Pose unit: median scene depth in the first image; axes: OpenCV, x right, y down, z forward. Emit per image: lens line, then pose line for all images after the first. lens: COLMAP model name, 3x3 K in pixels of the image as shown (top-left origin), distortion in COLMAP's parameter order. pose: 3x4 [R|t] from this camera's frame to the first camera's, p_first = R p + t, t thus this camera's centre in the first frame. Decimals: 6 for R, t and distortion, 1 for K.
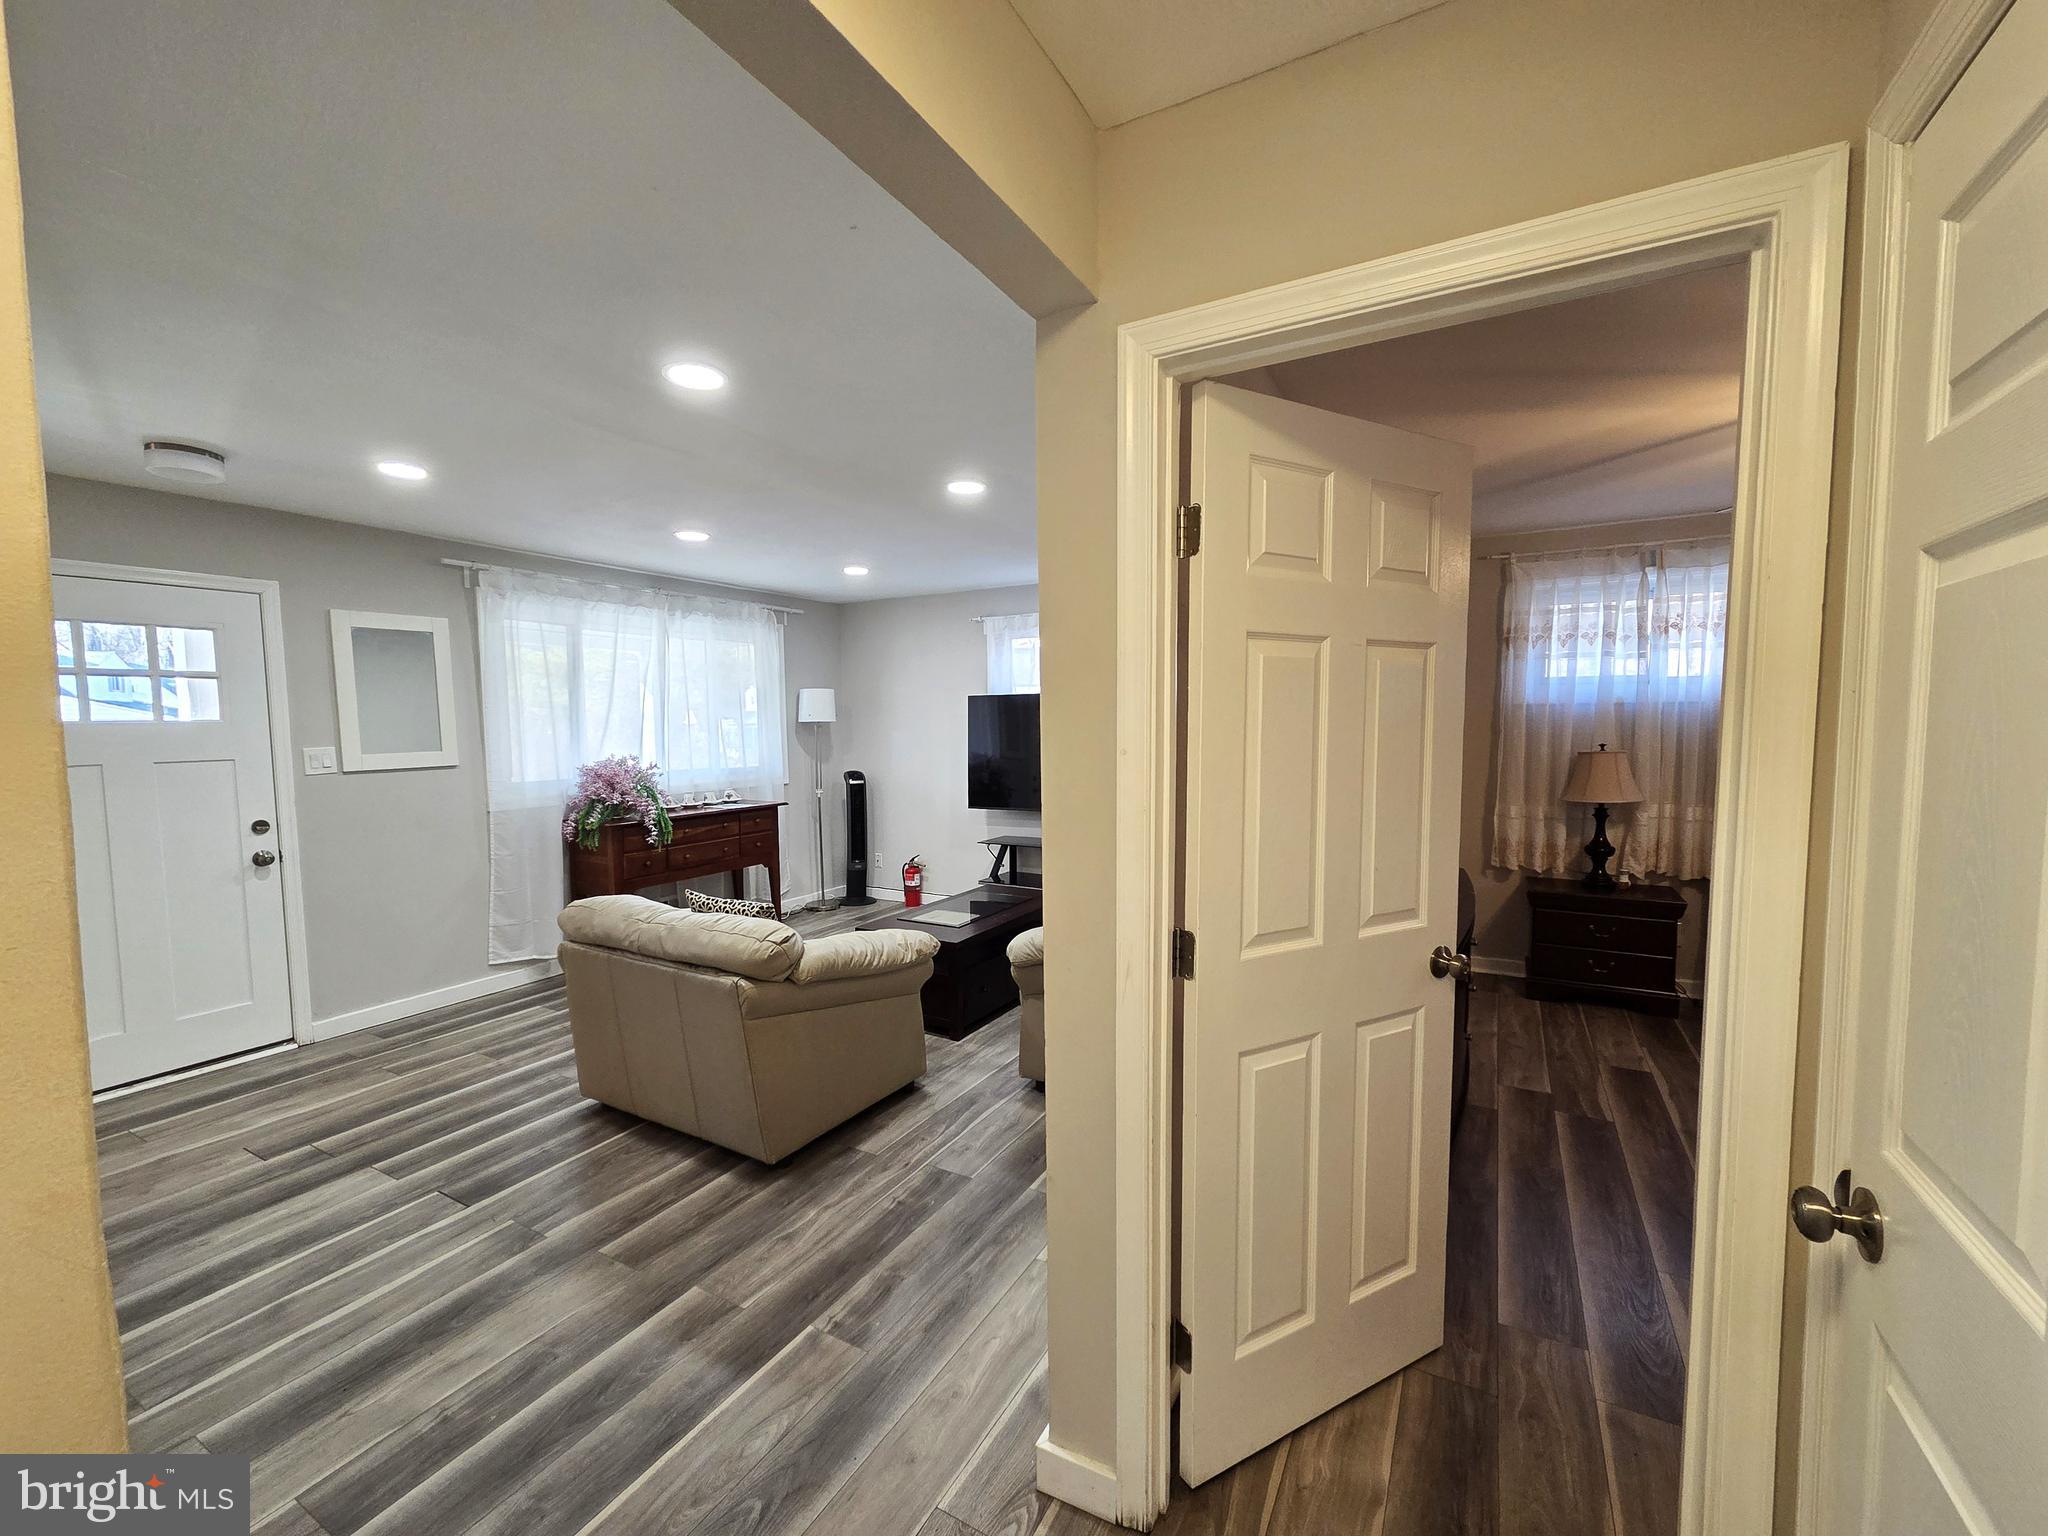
lens RADIAL K [[841.0, 0, 1014.0], [0, 841.0, 783.2], [0, 0, 1]] dist [0.001763, 0.000689]
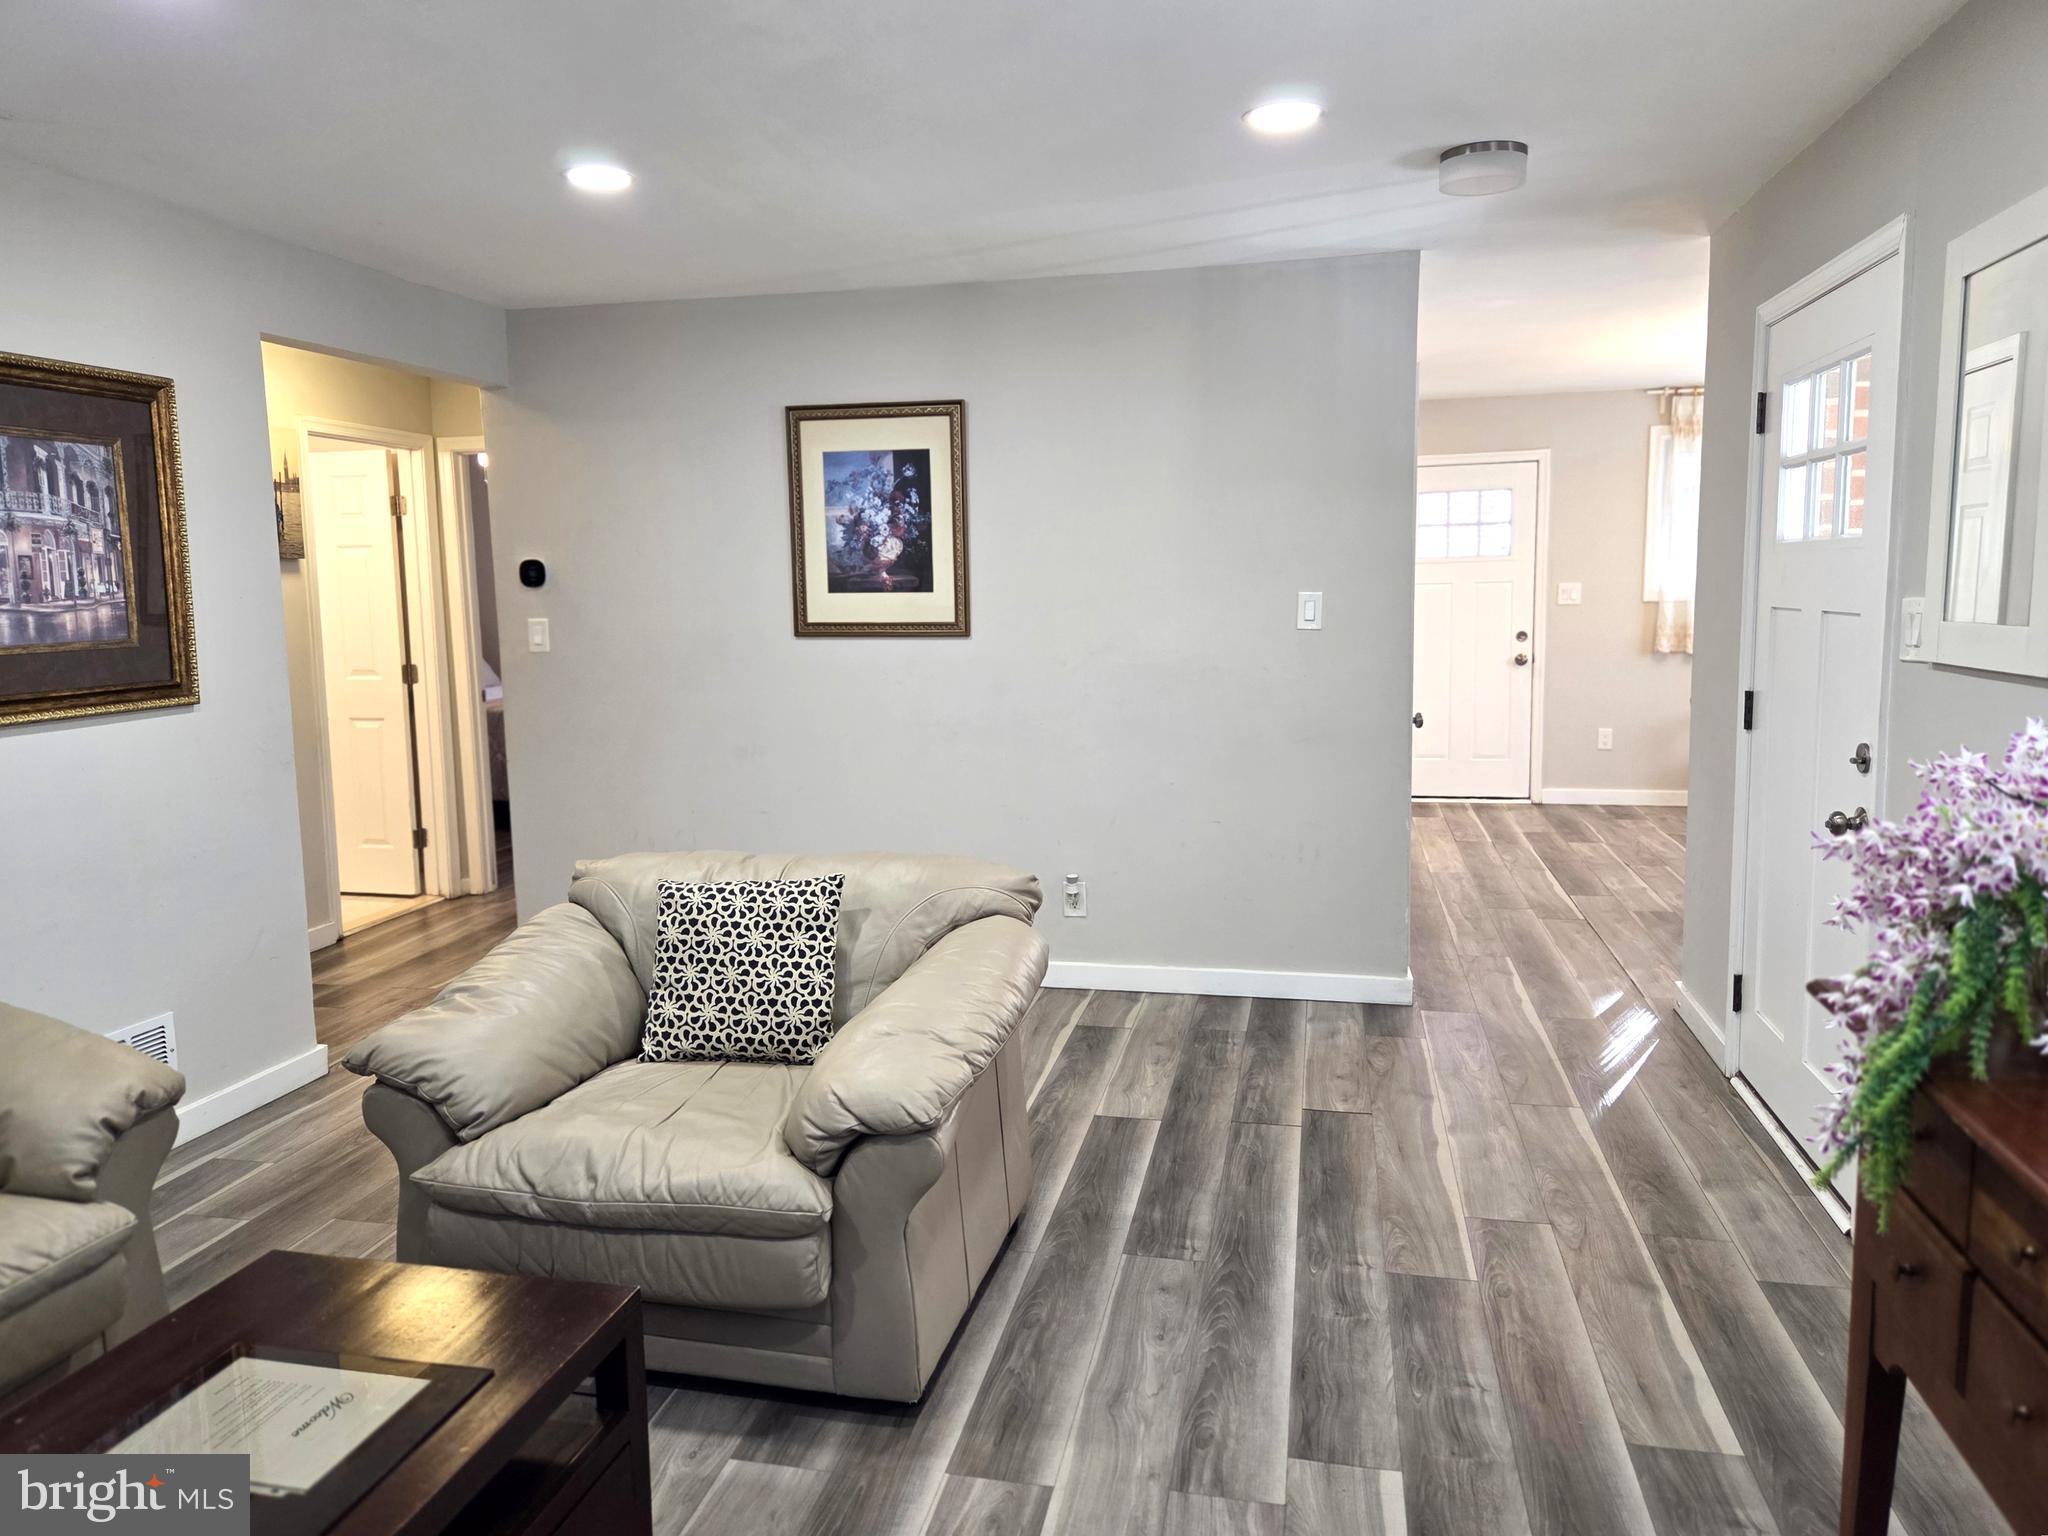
lens RADIAL K [[1392.4, 0, 1018.4], [0, 1392.4, 745.9], [0, 0, 1]] dist [0.076021, -0.073324]
pose [[-0.955479, 0.060614, -0.288764, -0.272102], [0.004091, 0.981299, 0.192446, -0.148527], [0.295029, 0.182697, -0.937859, 2.136923]]
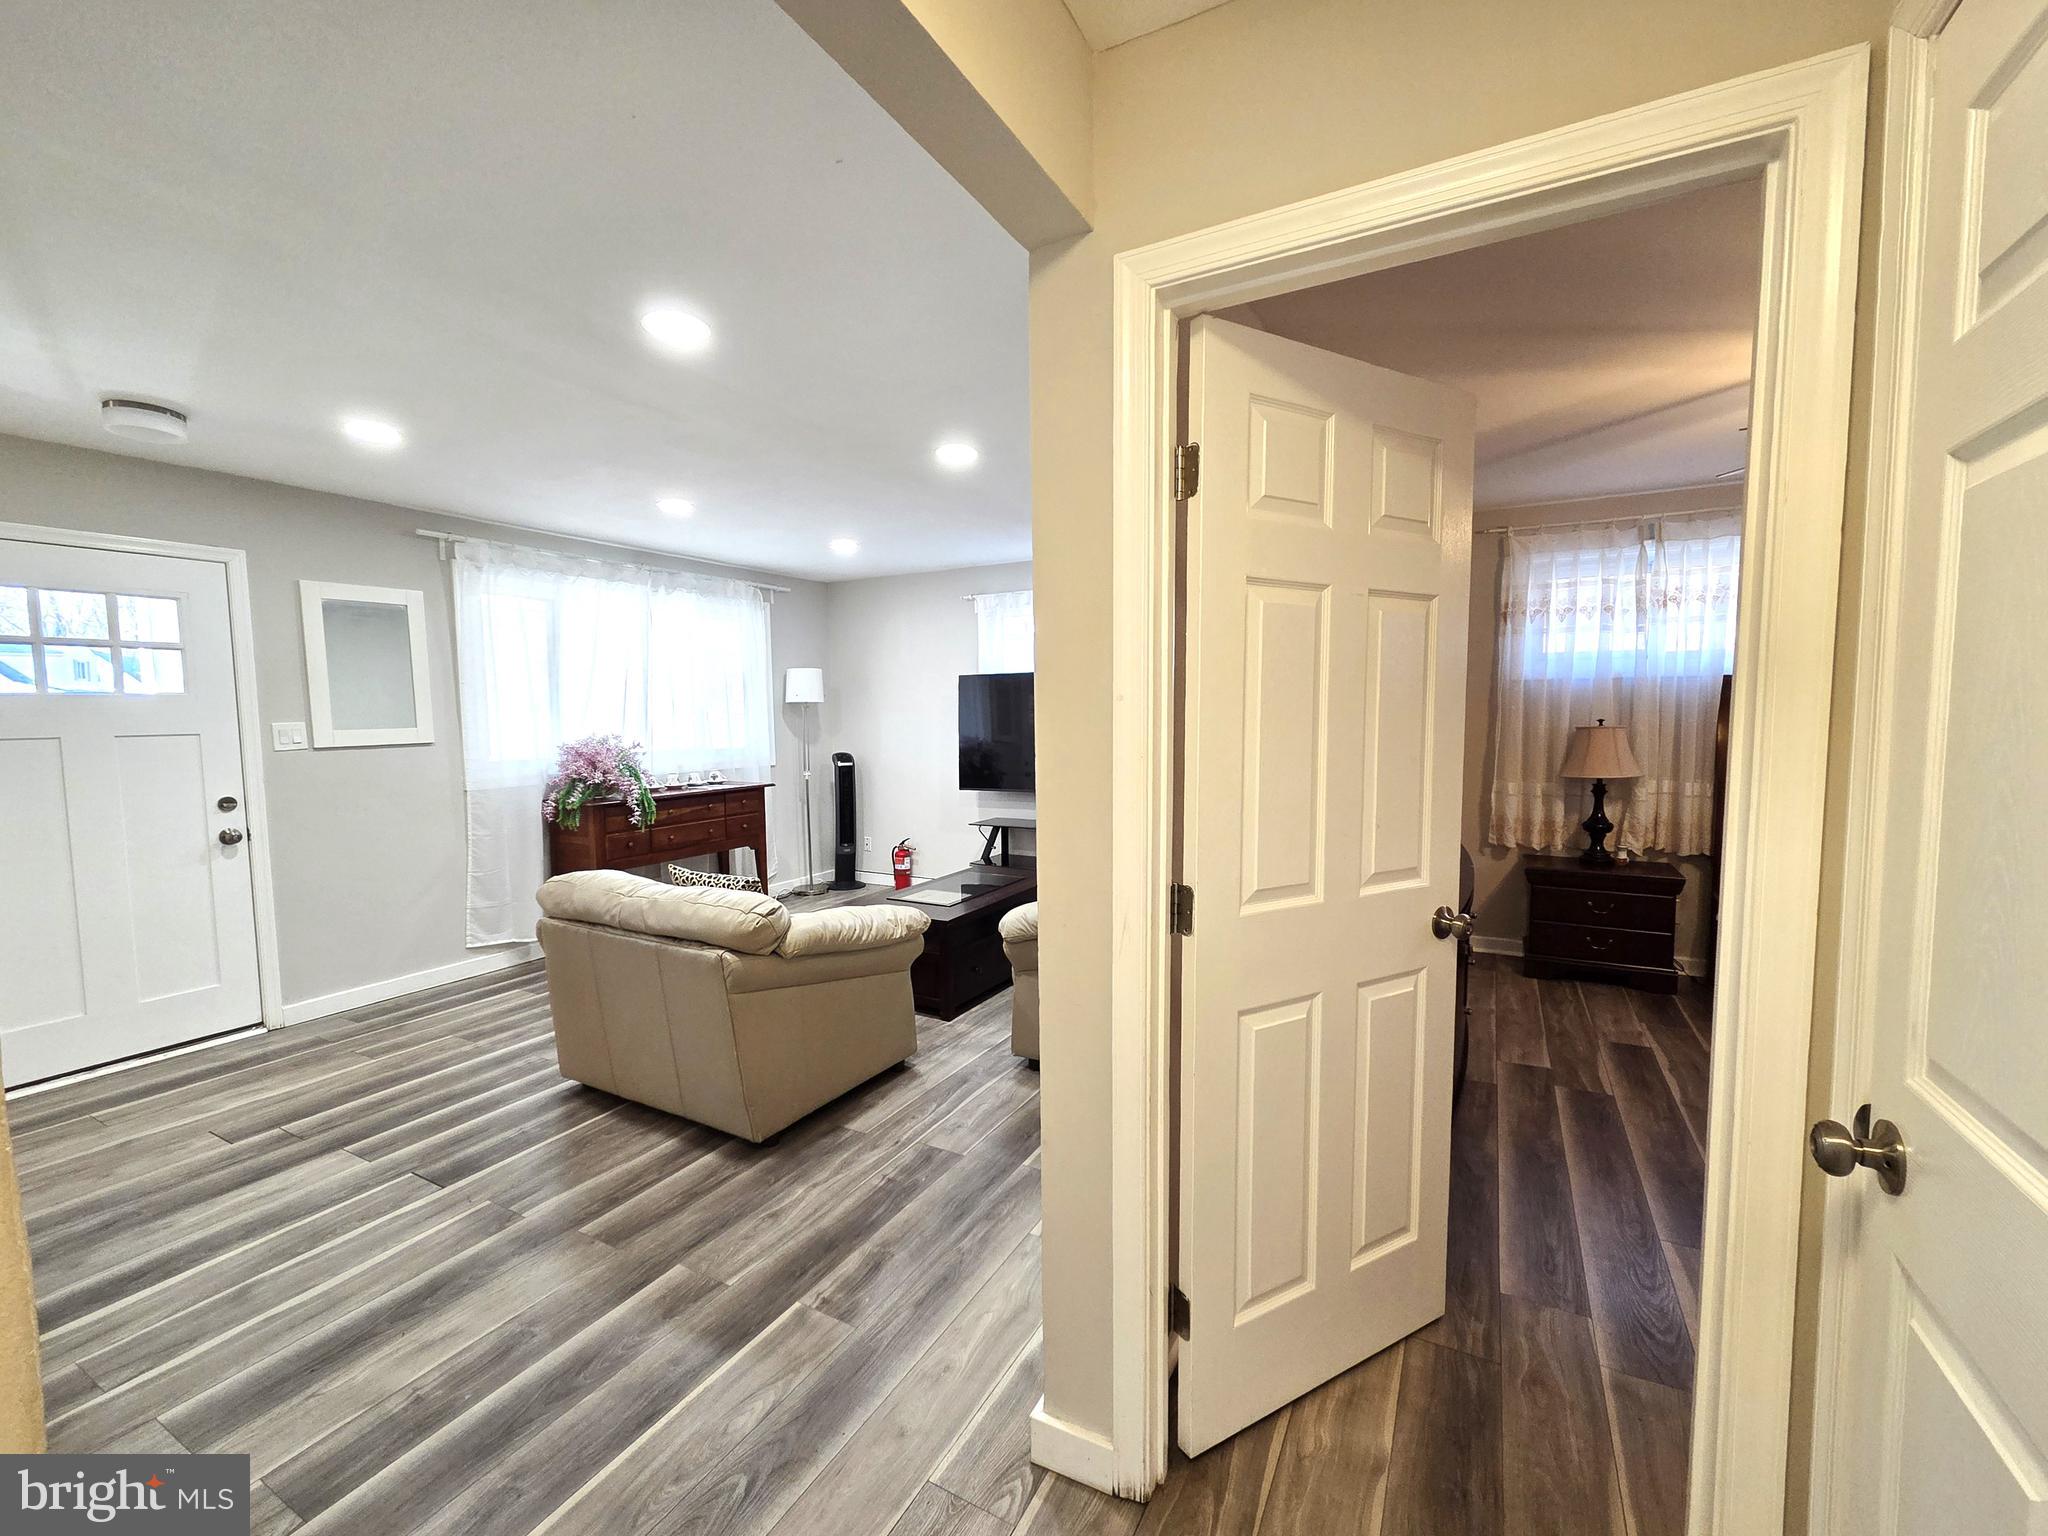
lens RADIAL K [[852.2, 0, 1016.9], [0, 852.2, 775.9], [0, 0, 1]] dist [0.002369, 0.000068]
pose [[0.999910, -0.001380, 0.013315, -0.000806], [0.001344, 0.999995, 0.002708, 0.024533], [-0.013319, -0.002690, 0.999908, 0.009828]]
